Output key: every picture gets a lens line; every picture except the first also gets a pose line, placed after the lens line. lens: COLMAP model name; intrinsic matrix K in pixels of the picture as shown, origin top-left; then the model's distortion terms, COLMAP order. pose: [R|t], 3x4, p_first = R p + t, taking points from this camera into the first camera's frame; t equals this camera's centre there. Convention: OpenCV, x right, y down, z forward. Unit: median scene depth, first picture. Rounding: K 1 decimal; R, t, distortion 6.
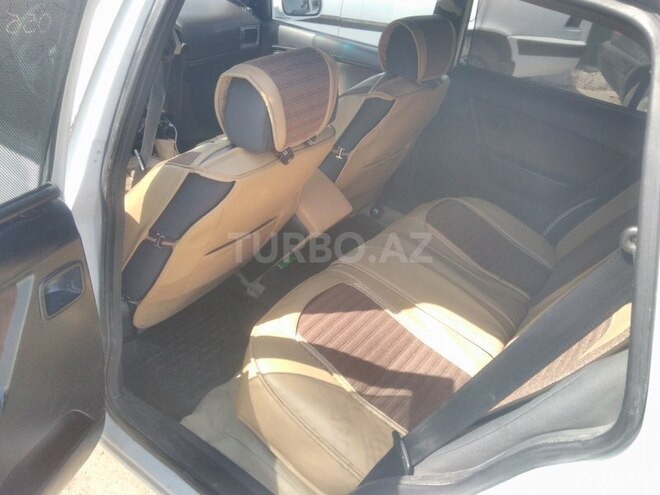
lens RADIAL K [[545.8, 0, 328.8], [0, 545.8, 243.2], [0, 0, 1]] dist [0.100544, -0.143936]
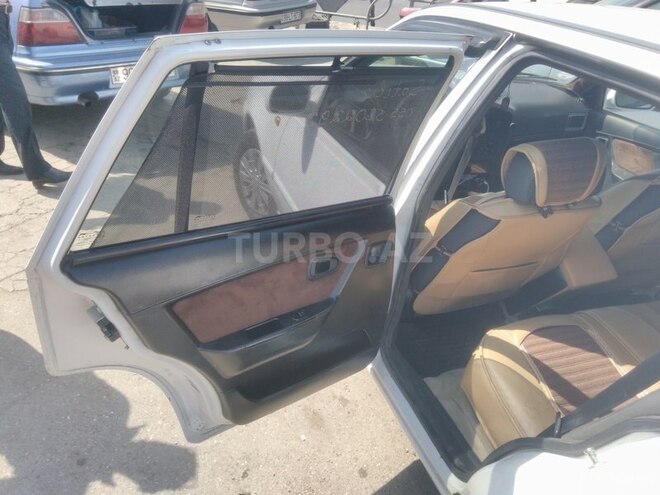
lens RADIAL K [[545.8, 0, 328.8], [0, 545.8, 243.2], [0, 0, 1]] dist [0.100544, -0.143936]
pose [[0.815229, 0.220690, -0.535441, 0.229357], [-0.281249, 0.959070, -0.032917, 0.110532], [0.506261, 0.177427, 0.843931, -0.404994]]
